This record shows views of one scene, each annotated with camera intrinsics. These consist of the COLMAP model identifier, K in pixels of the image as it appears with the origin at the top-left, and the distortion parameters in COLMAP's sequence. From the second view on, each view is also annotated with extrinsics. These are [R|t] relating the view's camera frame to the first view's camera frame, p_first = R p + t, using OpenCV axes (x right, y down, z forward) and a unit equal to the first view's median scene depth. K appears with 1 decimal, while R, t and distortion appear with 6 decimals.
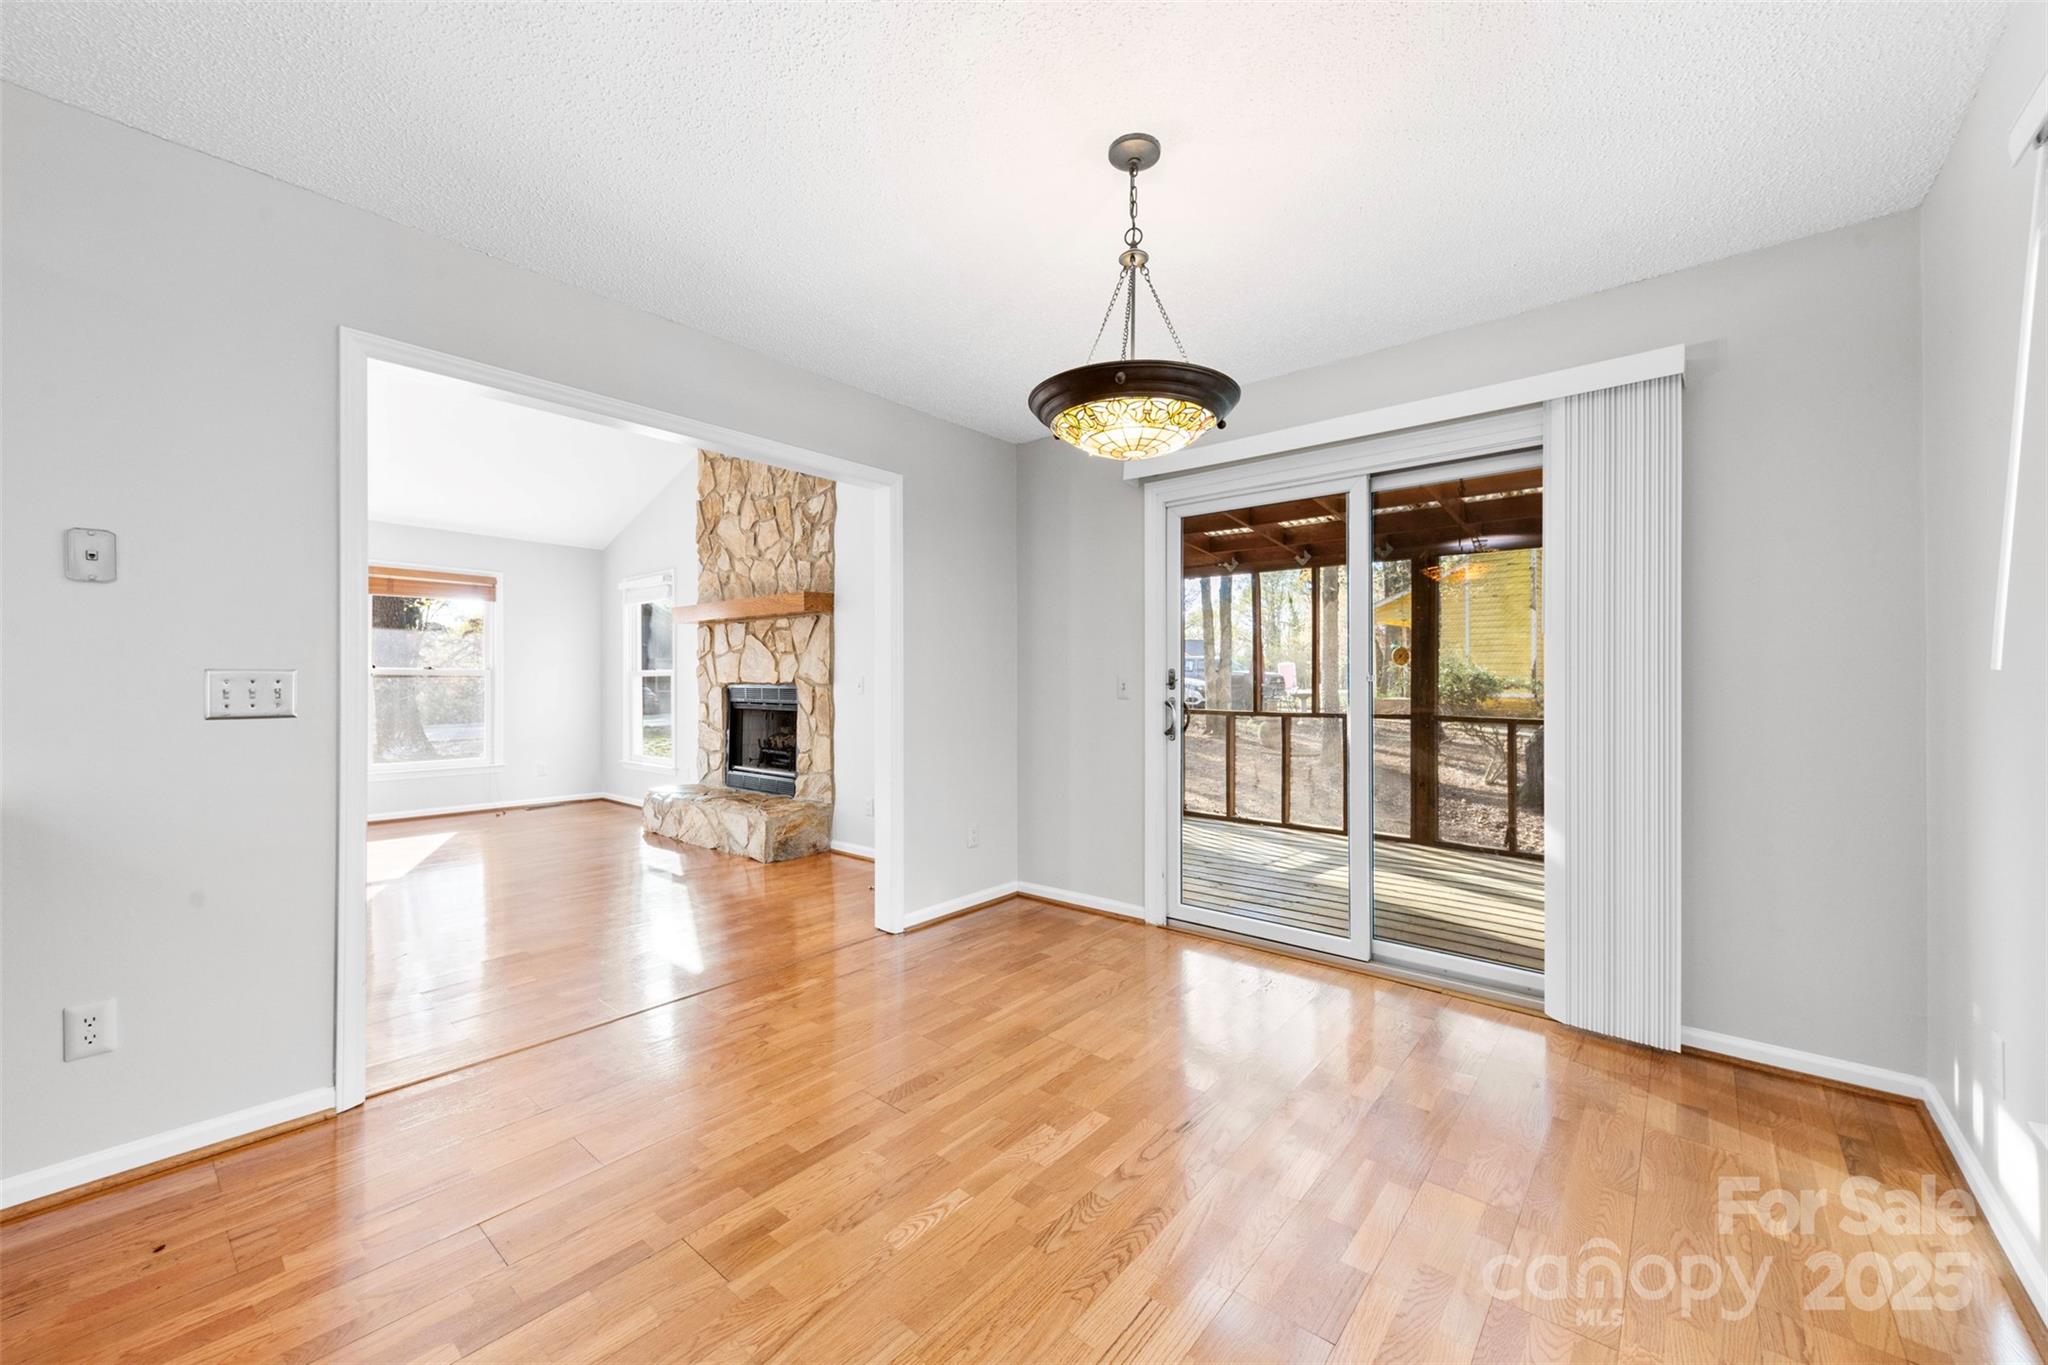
lens RADIAL K [[790.6, 0, 1035.9], [0, 790.6, 681.3], [0, 0, 1]] dist [-0.000103, -0.000115]
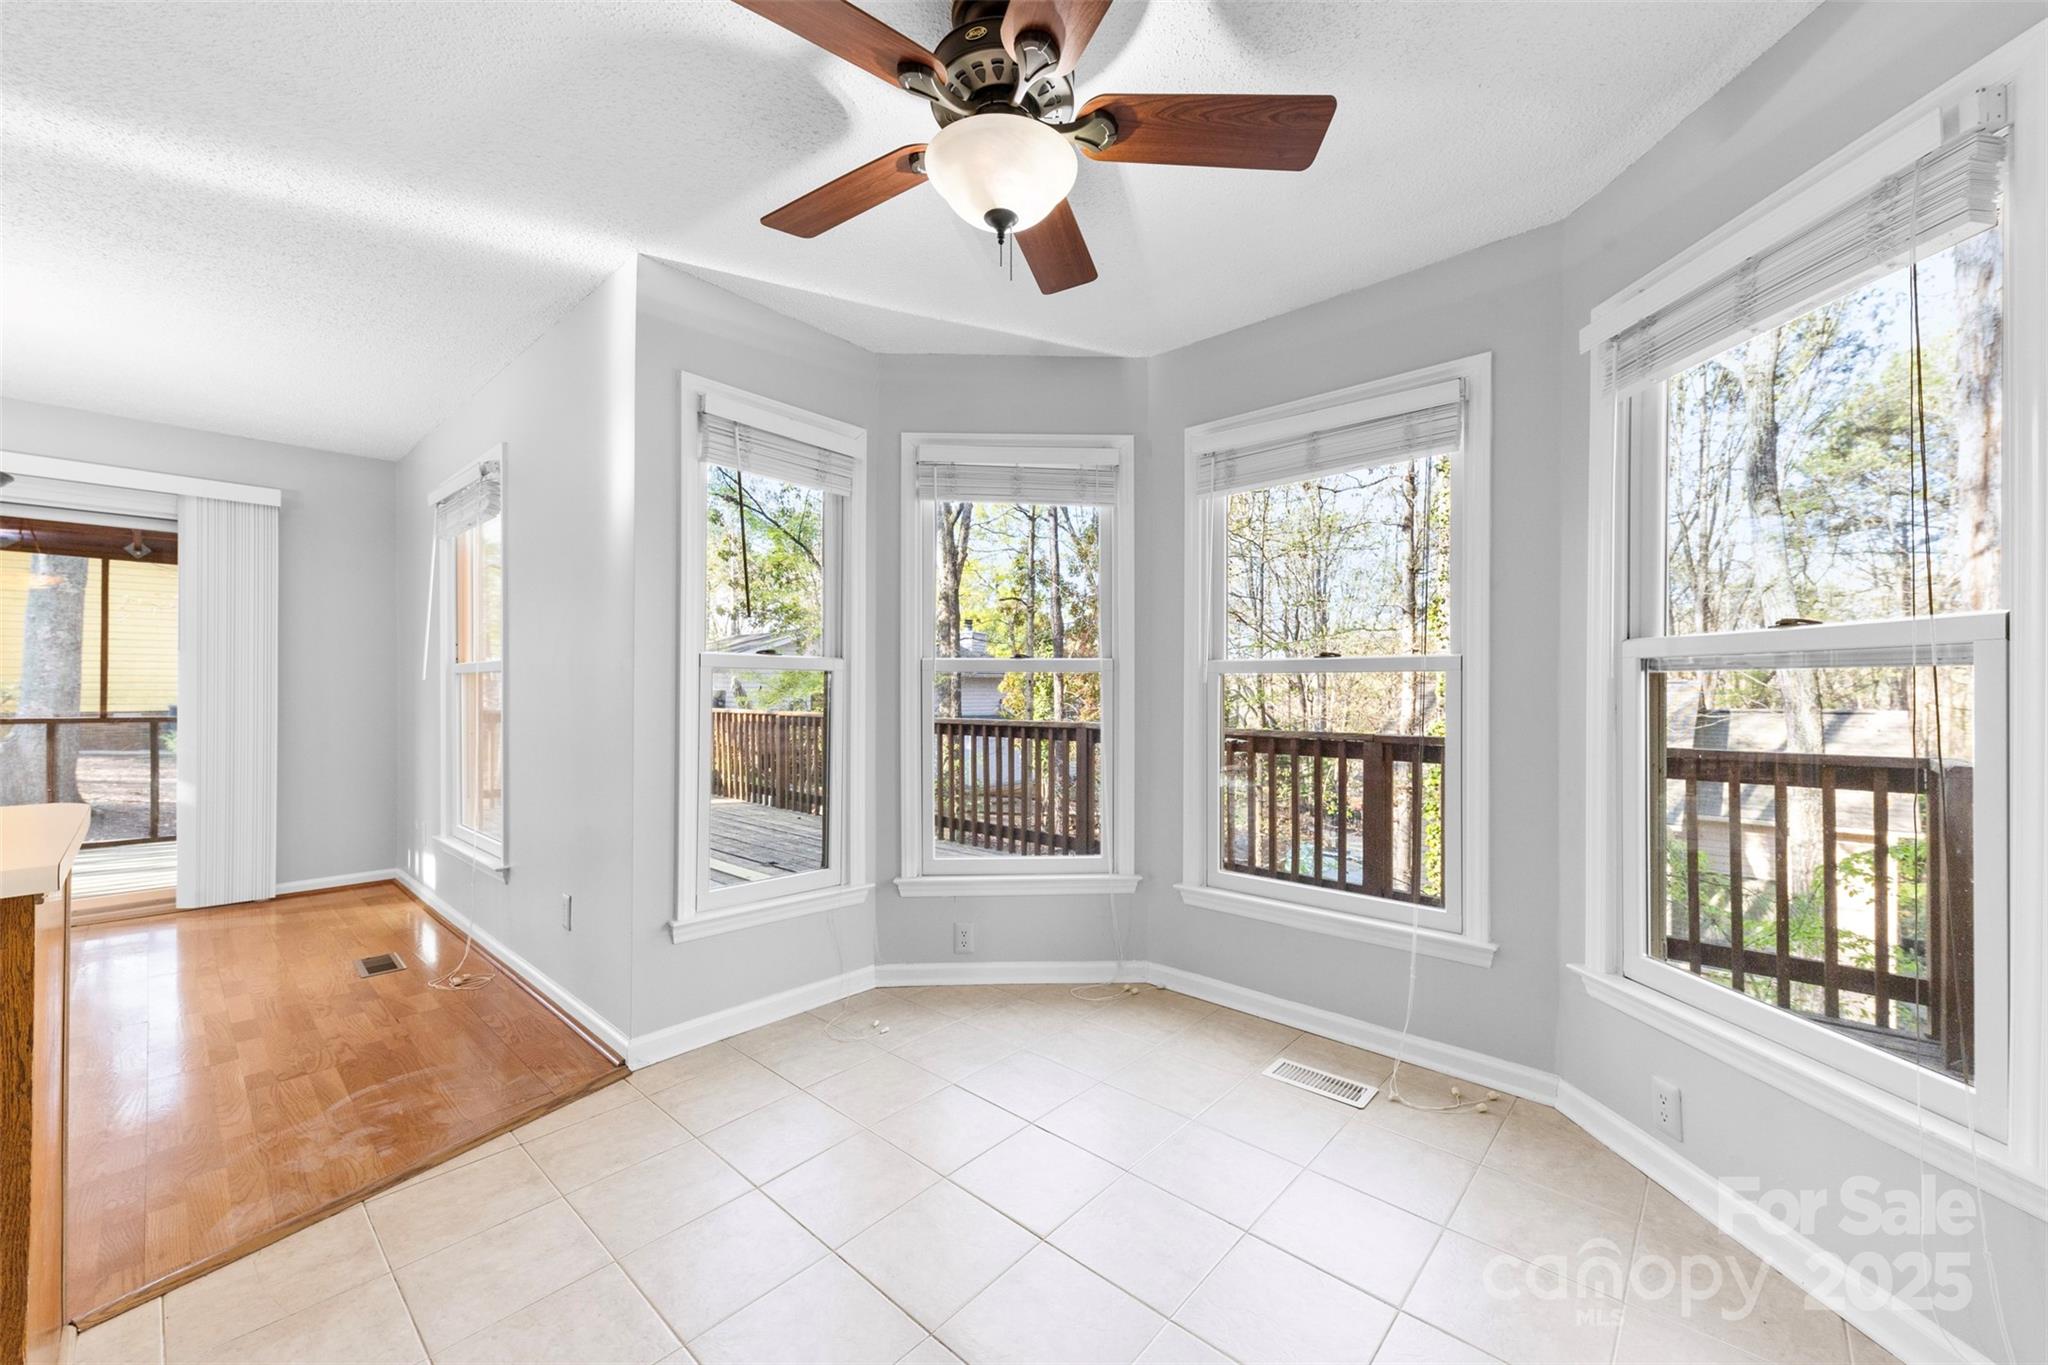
lens RADIAL K [[790.6, 0, 1034.0], [0, 790.6, 682.9], [0, 0, 1]] dist [-0.000103, -0.000115]
pose [[0.028884, 0.004337, 0.999573, -0.855380], [-0.005243, 0.999977, -0.004187, -0.004458], [-0.999569, -0.005120, 0.028906, -0.696420]]
